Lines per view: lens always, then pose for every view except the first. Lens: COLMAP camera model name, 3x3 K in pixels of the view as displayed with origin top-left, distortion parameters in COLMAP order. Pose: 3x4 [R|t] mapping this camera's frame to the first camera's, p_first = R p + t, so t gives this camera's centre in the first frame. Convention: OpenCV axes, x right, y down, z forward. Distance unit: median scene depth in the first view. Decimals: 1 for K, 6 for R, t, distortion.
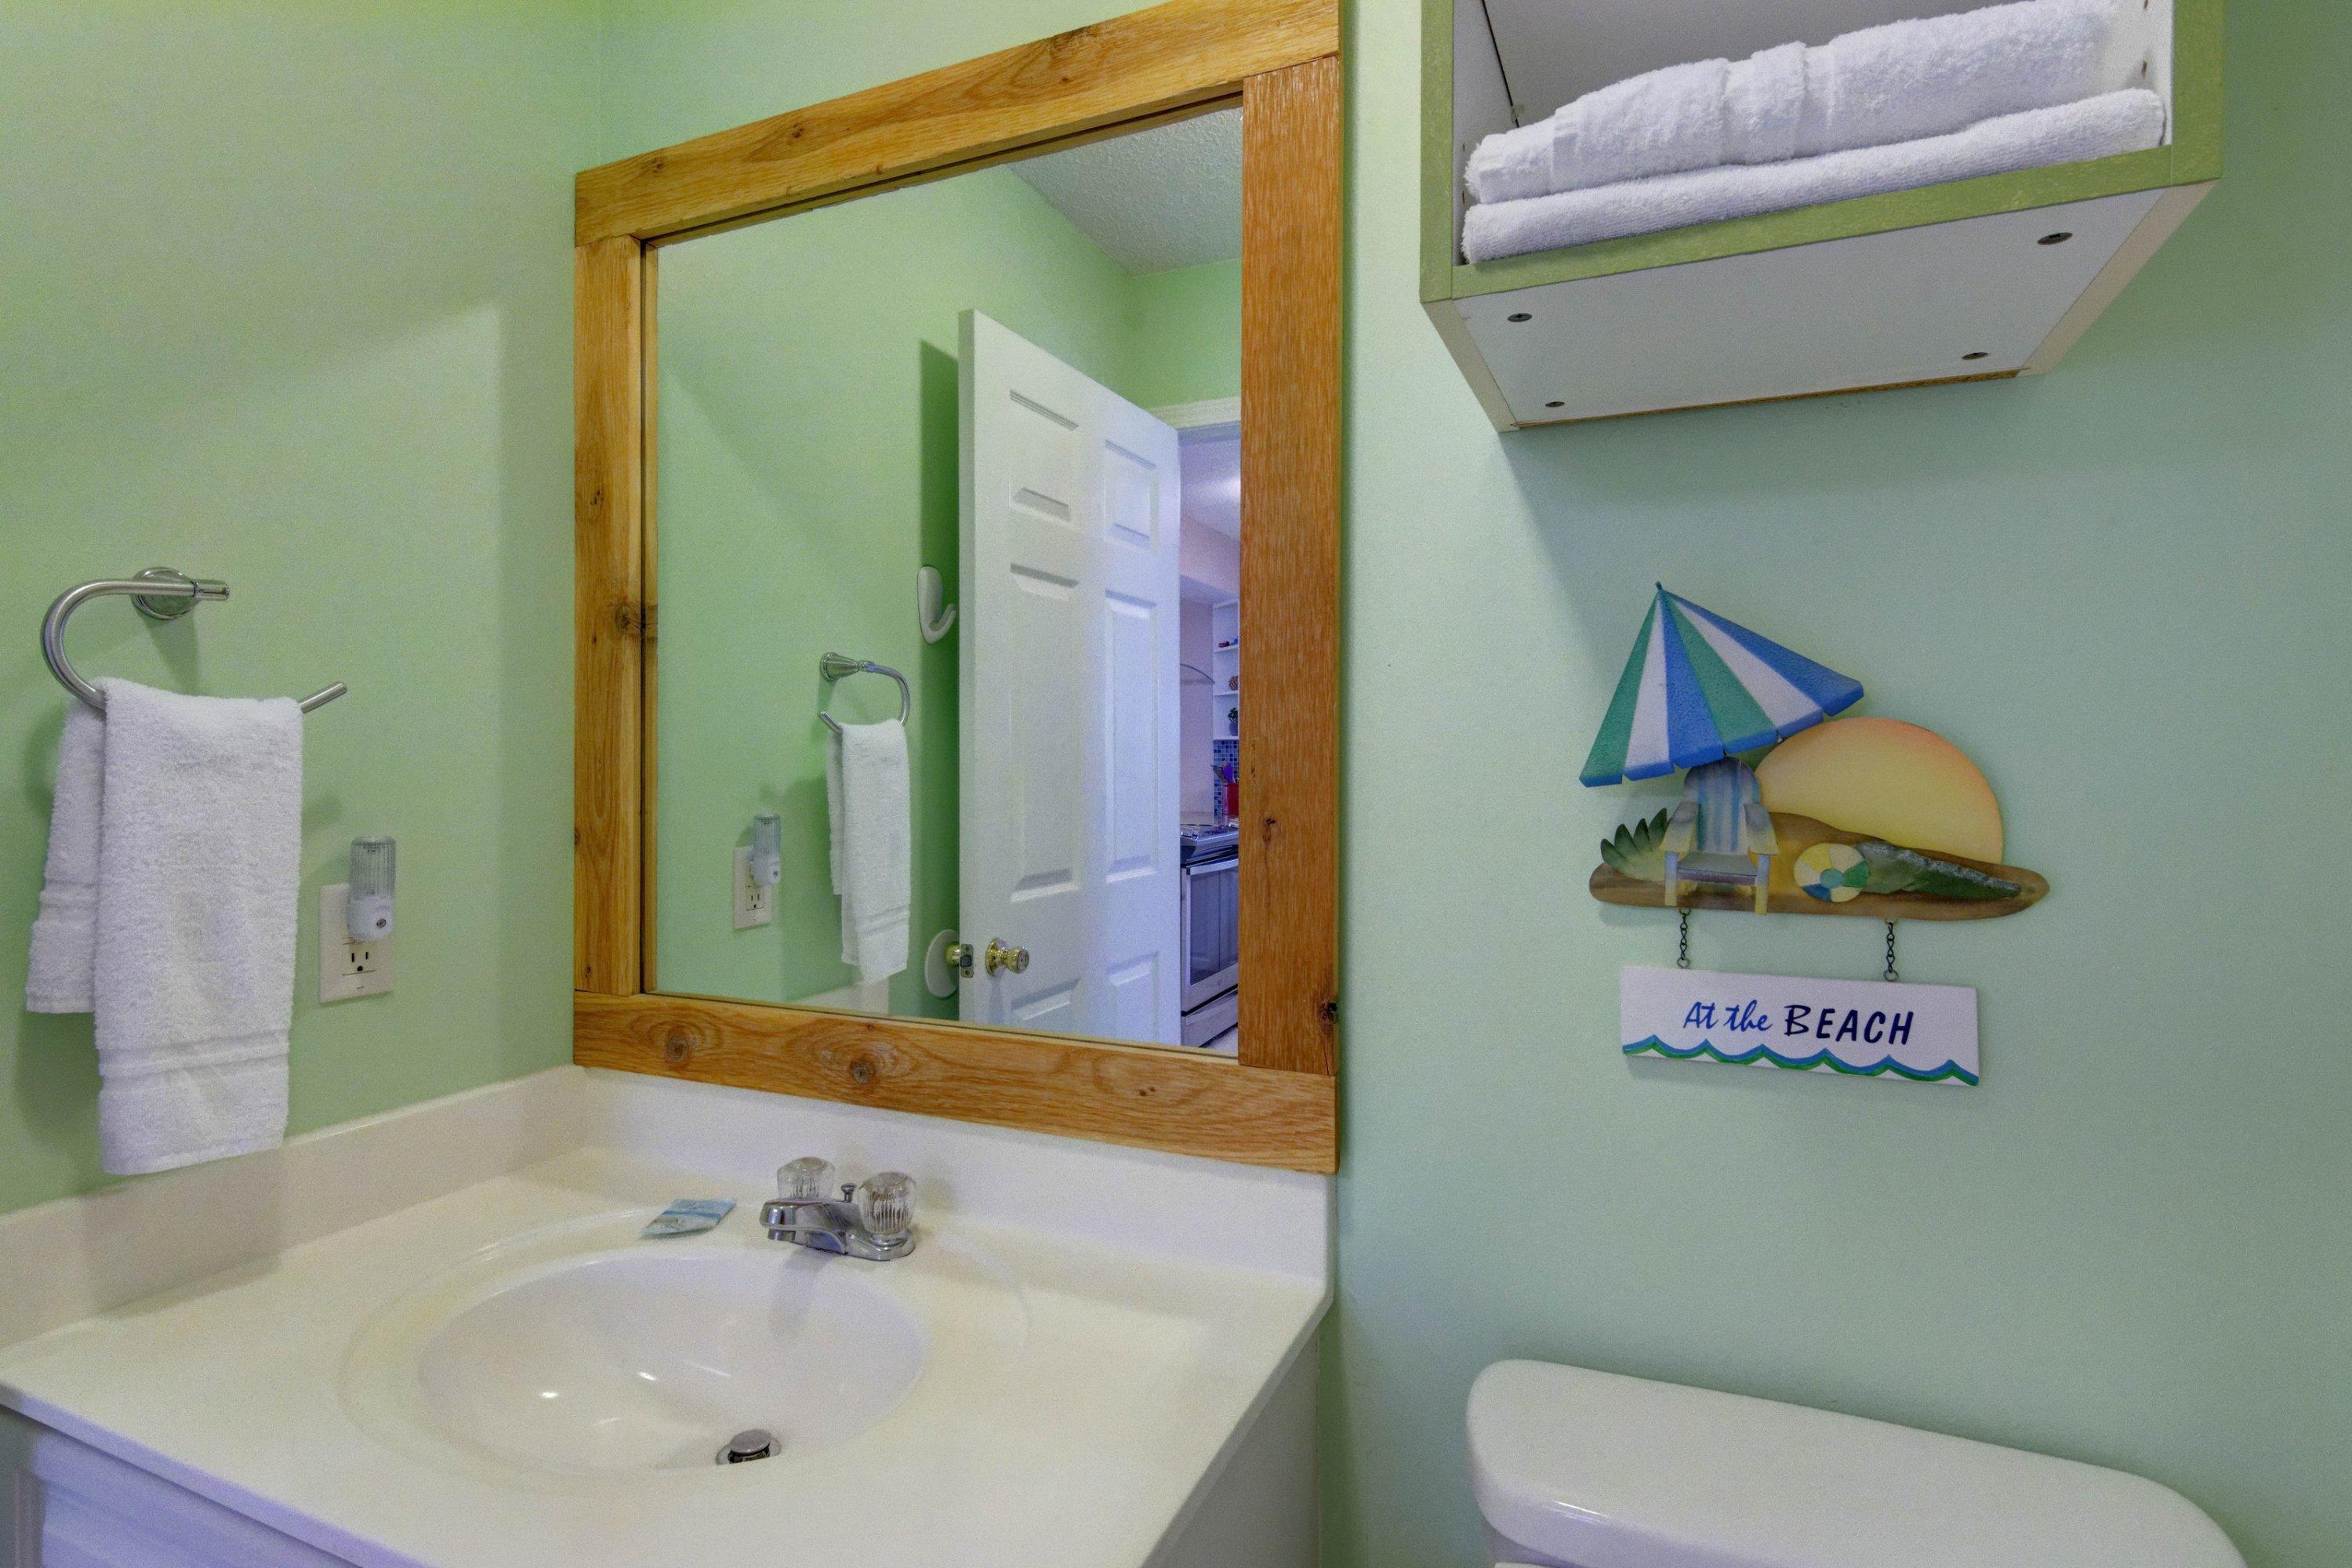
lens RADIAL K [[1138.4, 0, 1181.6], [0, 1138.4, 757.8], [0, 0, 1]] dist [0.002301, -0.000307]
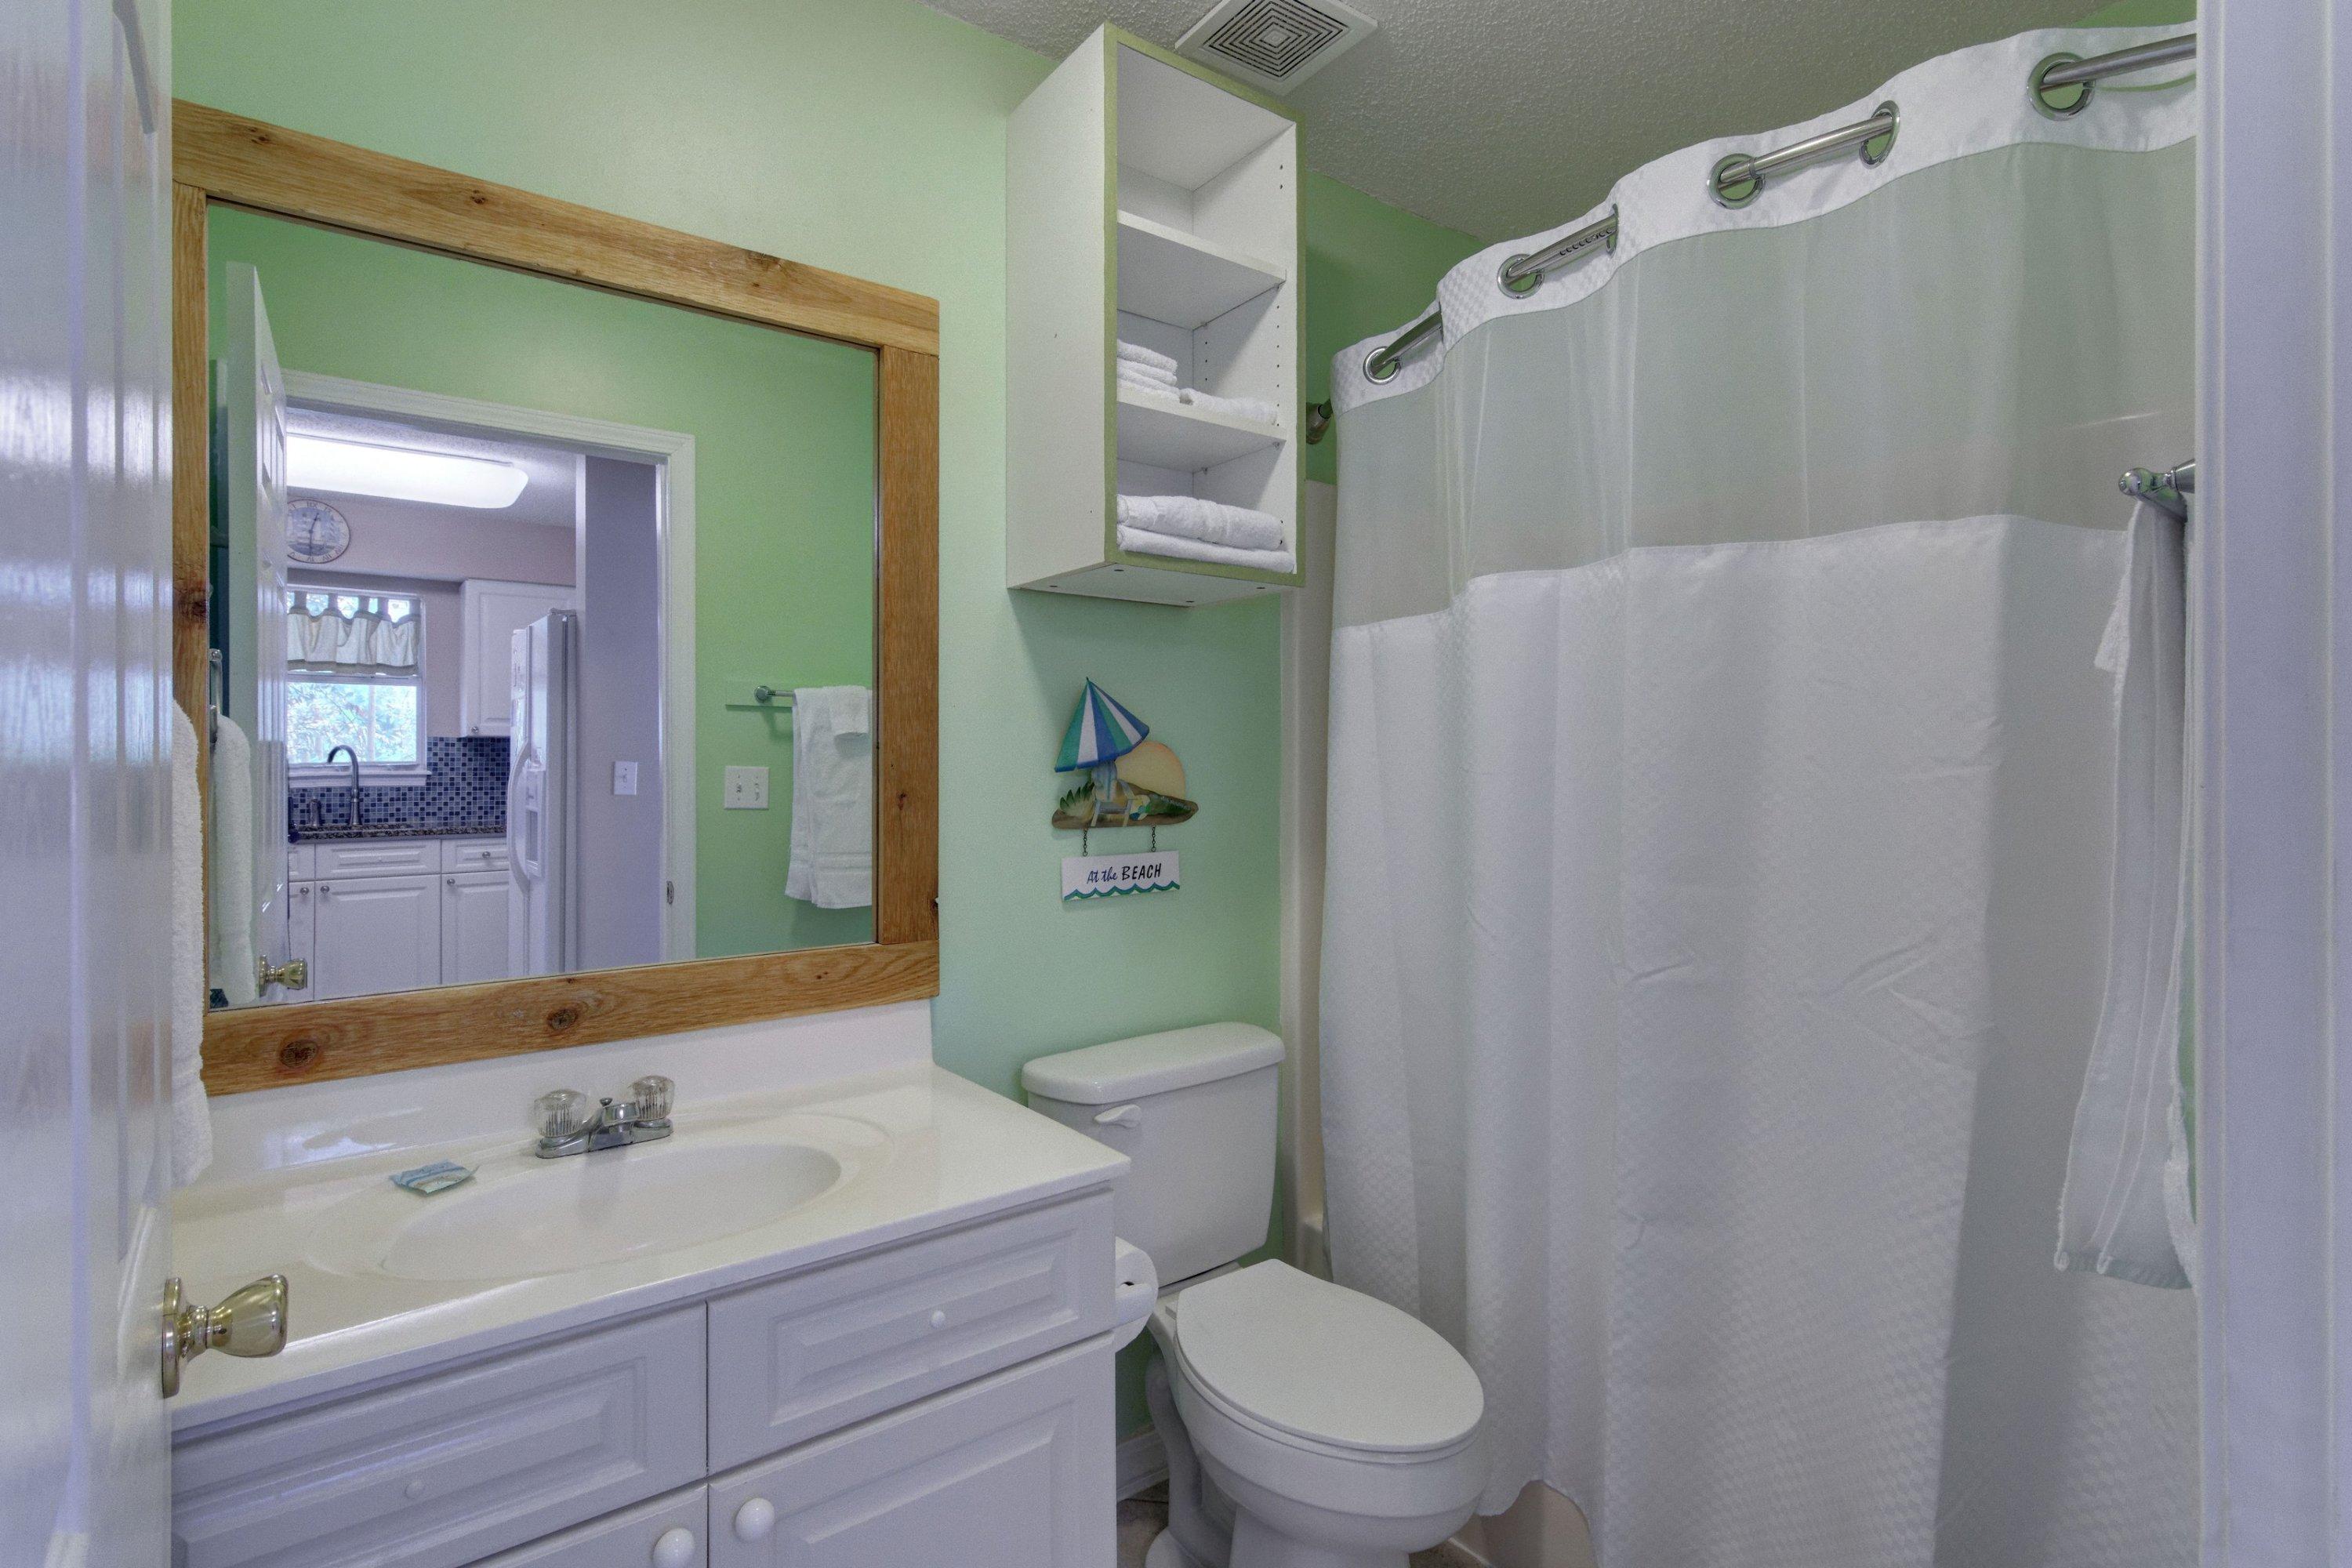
lens RADIAL K [[1138.4, 0, 1181.6], [0, 1138.4, 757.8], [0, 0, 1]] dist [0.002301, -0.000307]
pose [[0.491149, -0.001410, 0.871074, -1.365074], [-0.002215, 0.999993, 0.002868, -0.007335], [-0.871073, -0.003338, 0.491143, -0.212787]]
